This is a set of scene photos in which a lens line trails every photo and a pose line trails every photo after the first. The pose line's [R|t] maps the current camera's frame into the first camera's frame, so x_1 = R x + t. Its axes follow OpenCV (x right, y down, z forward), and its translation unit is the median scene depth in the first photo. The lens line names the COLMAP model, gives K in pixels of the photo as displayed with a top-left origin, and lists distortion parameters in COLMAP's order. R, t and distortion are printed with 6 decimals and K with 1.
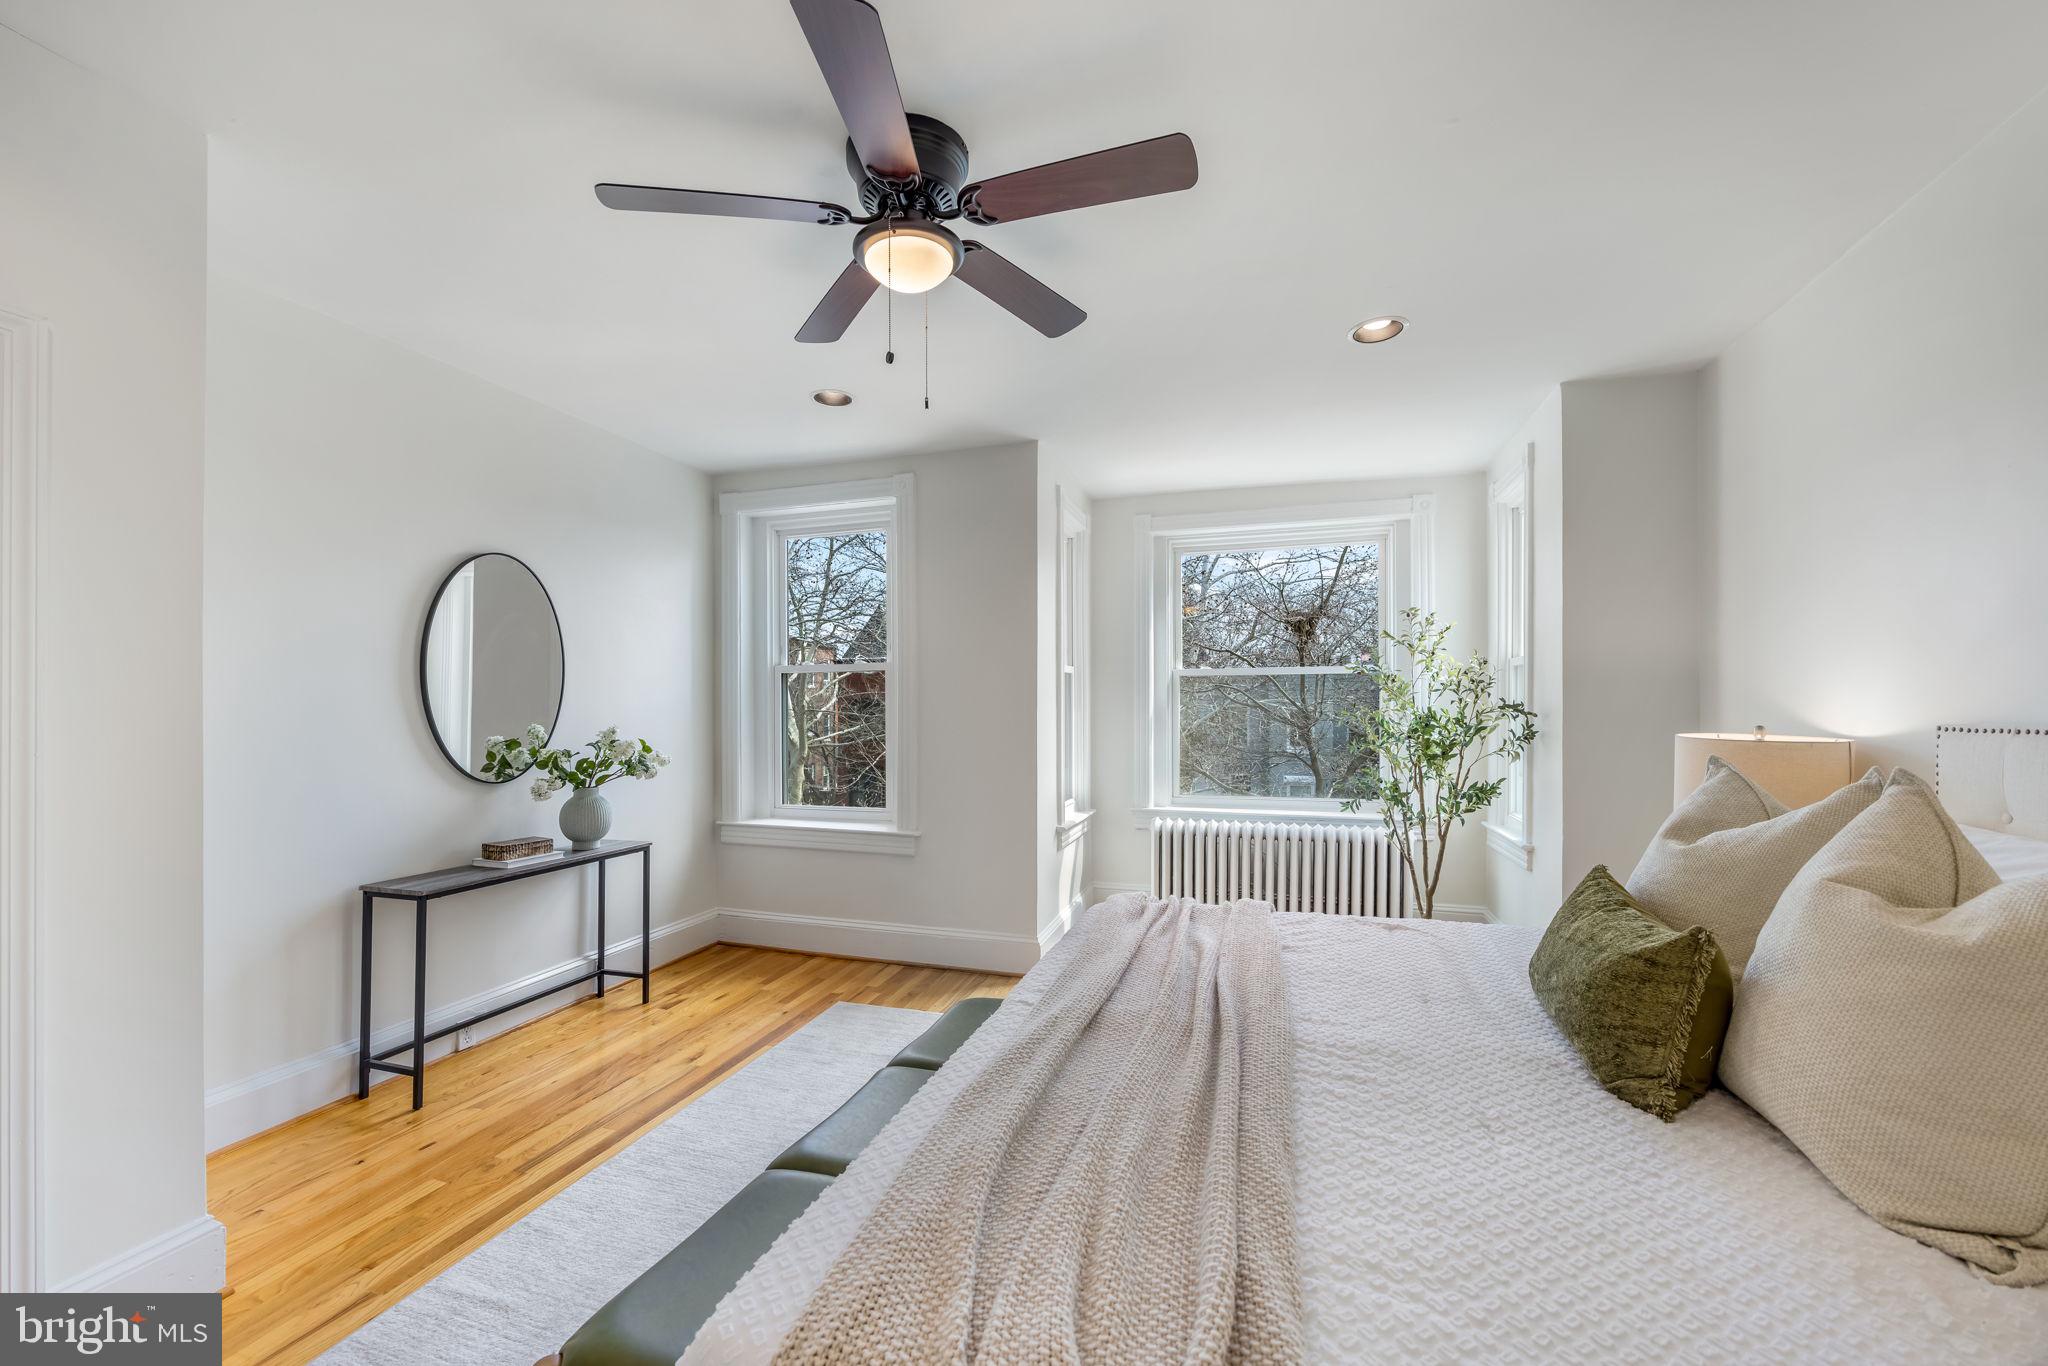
lens RADIAL K [[814.5, 0, 1030.6], [0, 814.5, 704.1], [0, 0, 1]] dist [0.003951, 0.000899]
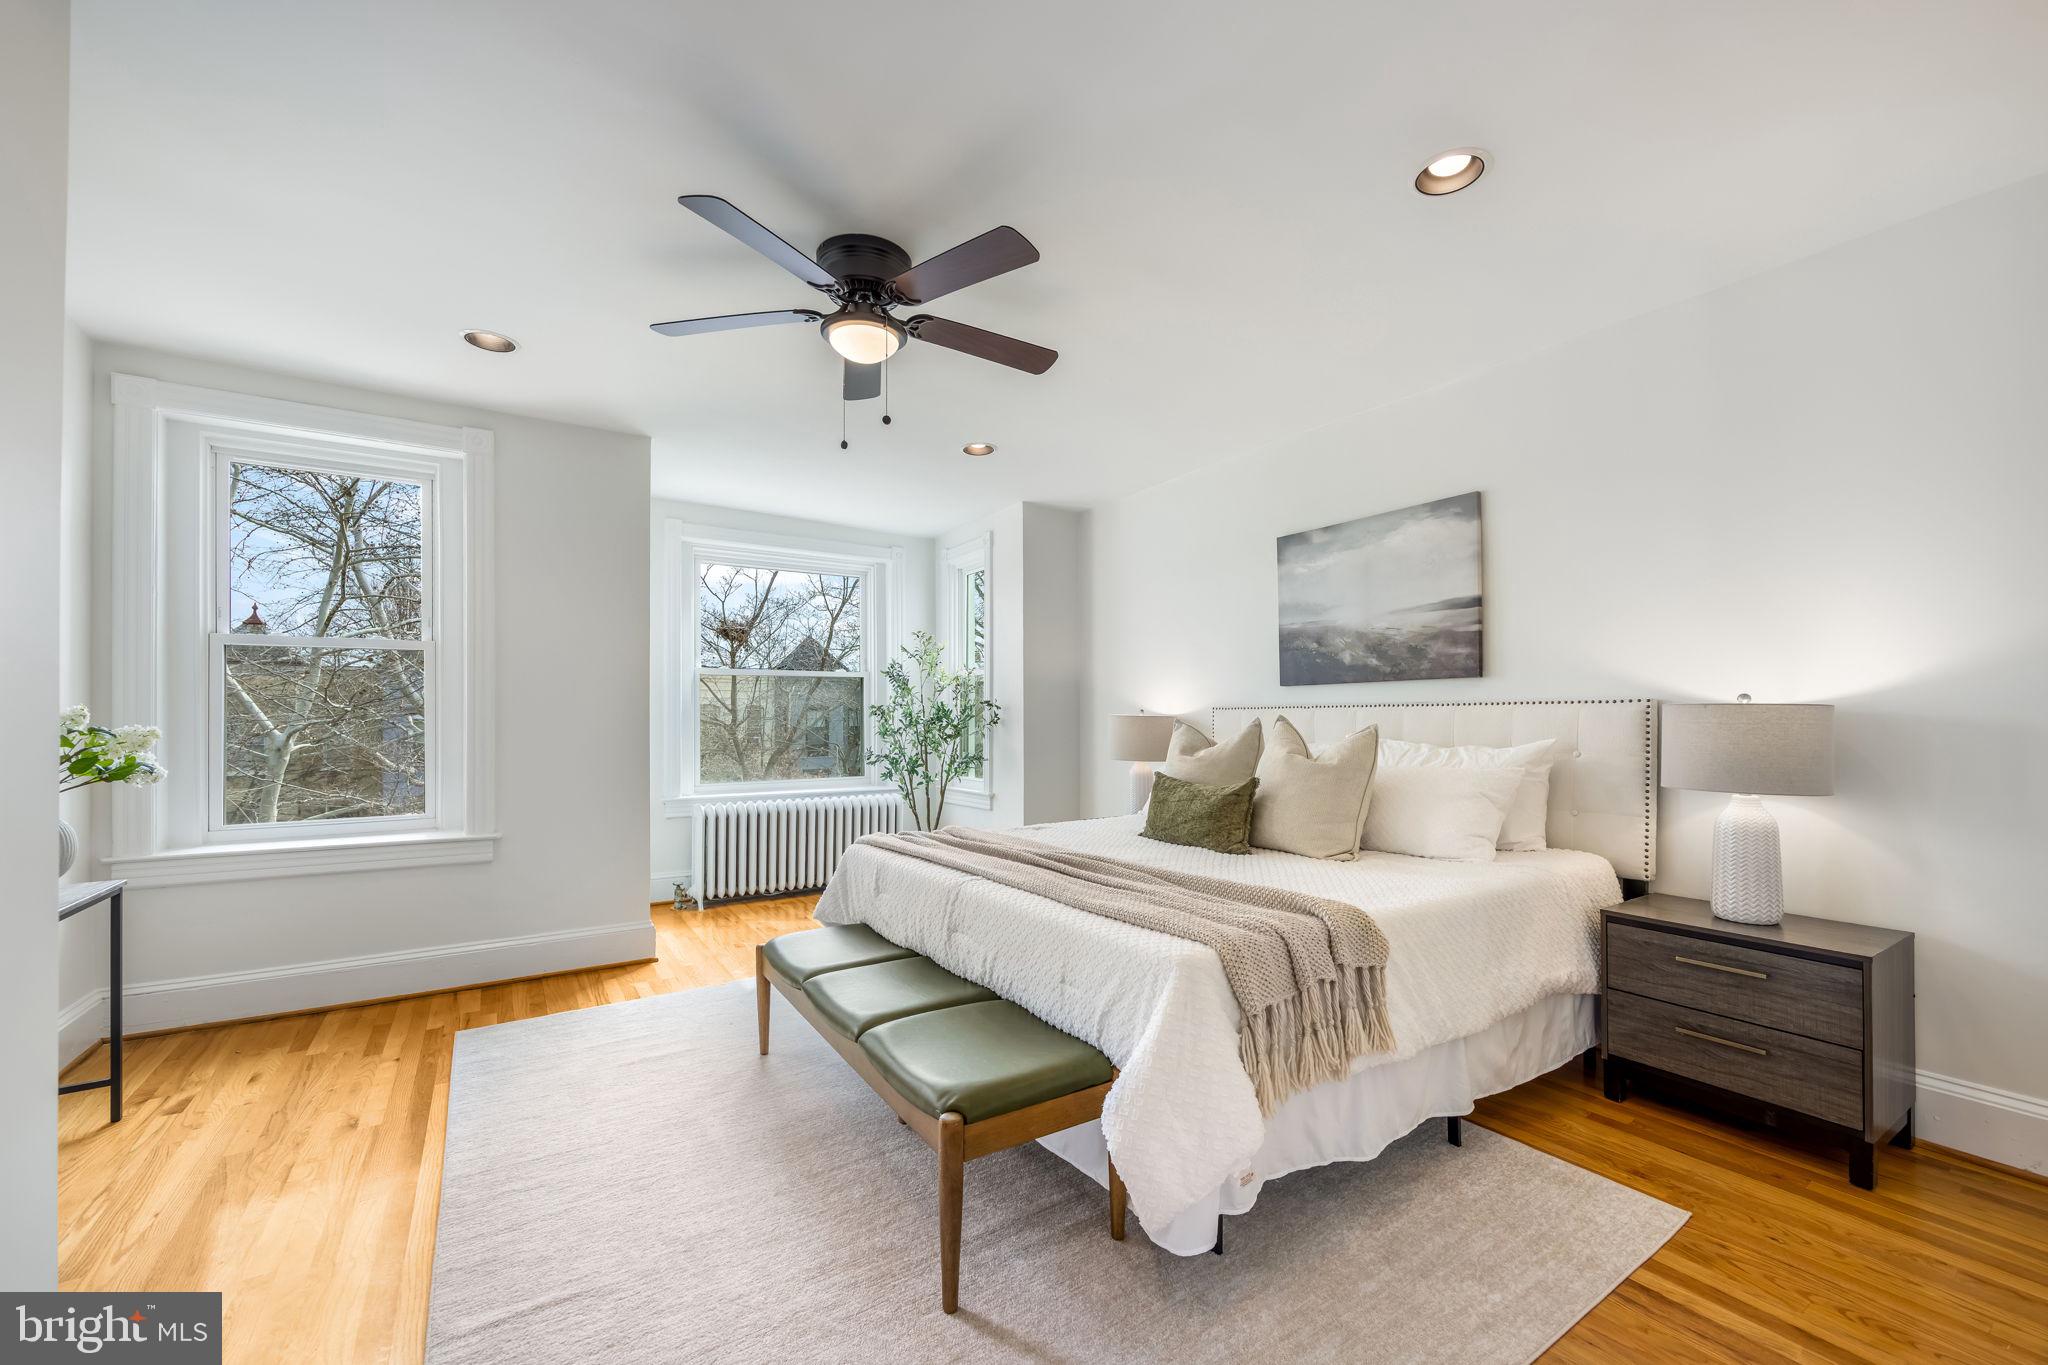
lens RADIAL K [[814.5, 0, 1020.8], [0, 814.5, 697.0], [0, 0, 1]] dist [0.003951, 0.000899]
pose [[0.631259, 0.022333, 0.775251, -0.500255], [-0.003973, 0.999665, -0.025562, 0.029772], [-0.775562, 0.013057, 0.631136, -0.008290]]
